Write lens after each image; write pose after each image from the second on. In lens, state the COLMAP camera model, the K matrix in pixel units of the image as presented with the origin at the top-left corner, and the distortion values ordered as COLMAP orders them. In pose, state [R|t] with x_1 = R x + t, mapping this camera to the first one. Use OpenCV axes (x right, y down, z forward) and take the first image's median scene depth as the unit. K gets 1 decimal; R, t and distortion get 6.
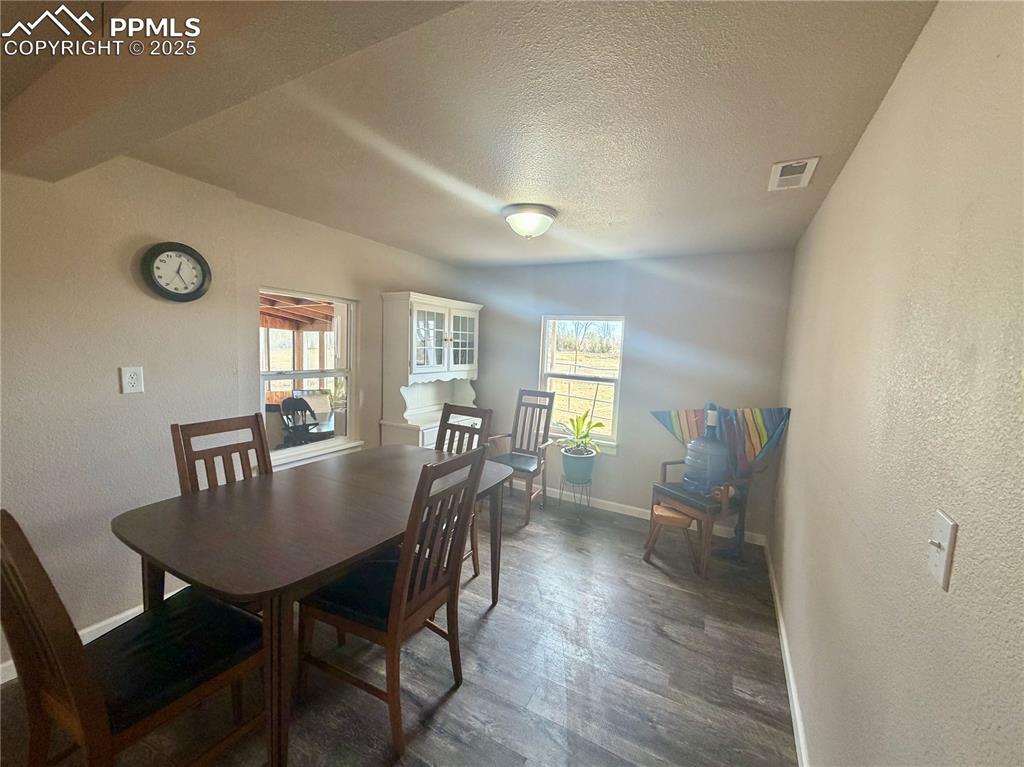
lens RADIAL K [[407.9, 0, 512.9], [0, 407.9, 384.4], [0, 0, 1]] dist [0.000750, -0.001088]
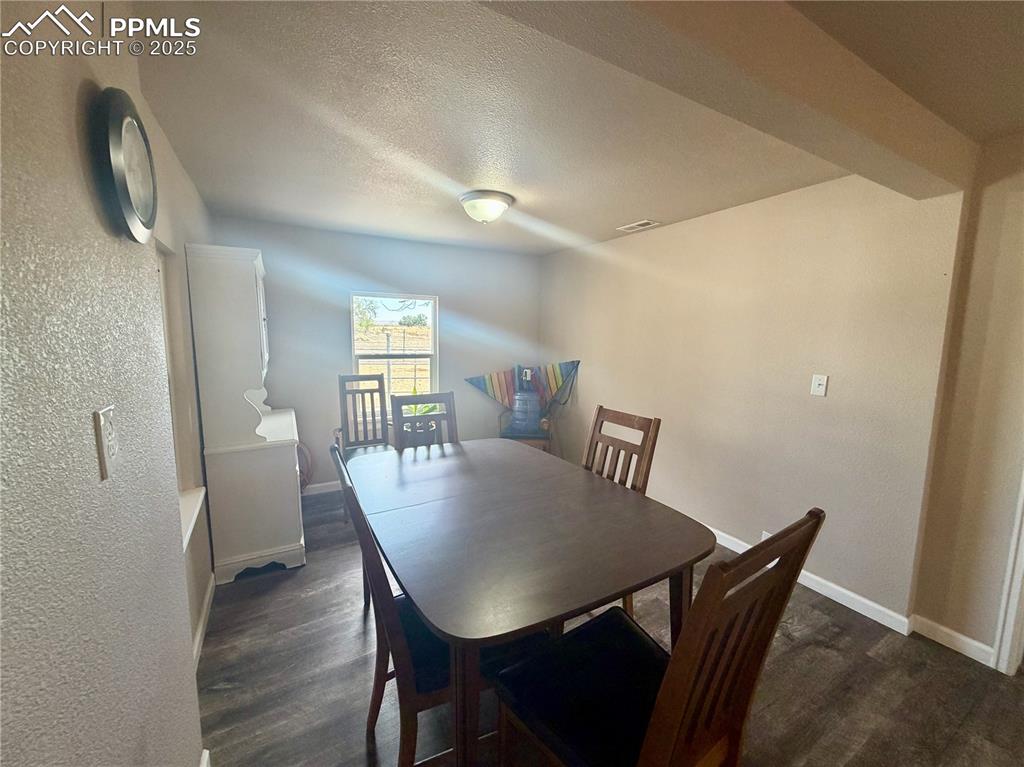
lens RADIAL K [[407.9, 0, 511.4], [0, 407.9, 382.4], [0, 0, 1]] dist [0.000750, -0.001088]
pose [[0.541643, -0.142488, 0.828444, -0.541748], [0.093216, 0.989632, 0.109266, -0.037705], [-0.835424, 0.018042, 0.549310, 0.230593]]
